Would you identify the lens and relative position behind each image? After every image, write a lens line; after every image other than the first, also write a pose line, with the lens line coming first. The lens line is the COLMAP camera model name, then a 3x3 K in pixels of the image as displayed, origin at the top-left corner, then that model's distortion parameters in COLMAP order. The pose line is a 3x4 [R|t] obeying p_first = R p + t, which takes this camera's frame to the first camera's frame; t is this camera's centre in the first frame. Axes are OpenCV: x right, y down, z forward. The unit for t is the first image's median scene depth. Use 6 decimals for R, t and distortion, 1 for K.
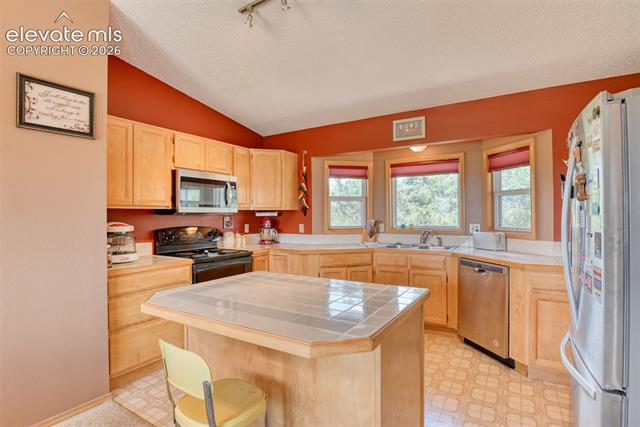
lens RADIAL K [[315.1, 0, 326.3], [0, 315.1, 215.7], [0, 0, 1]] dist [-0.018724, -0.000587]
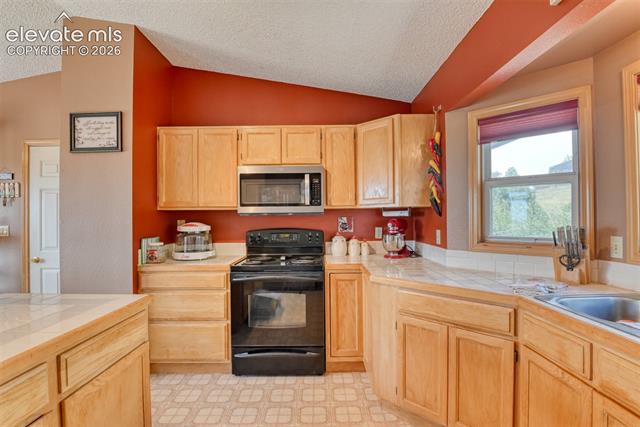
lens RADIAL K [[315.1, 0, 319.0], [0, 315.1, 213.5], [0, 0, 1]] dist [-0.018724, -0.000587]
pose [[0.521813, -0.005249, -0.853044, 0.350151], [0.003127, 0.999986, -0.004240, -0.002958], [0.853054, -0.000455, 0.521822, 0.561636]]
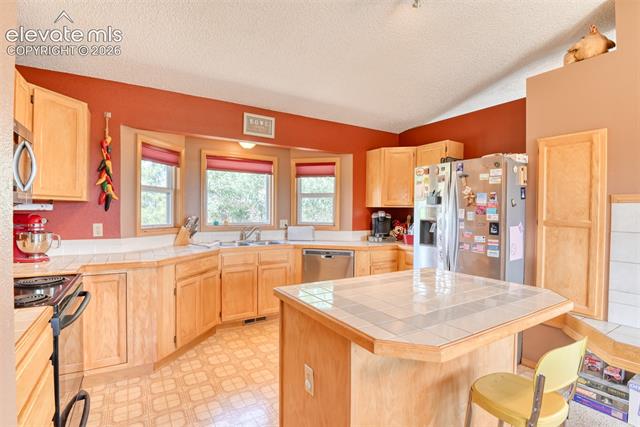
lens RADIAL K [[315.1, 0, 316.3], [0, 315.1, 213.5], [0, 0, 1]] dist [-0.018724, -0.000587]
pose [[0.465057, 0.005060, 0.885267, -0.495426], [-0.010553, 0.999944, -0.000172, 0.001603], [-0.885218, -0.009262, 0.465084, 0.340641]]
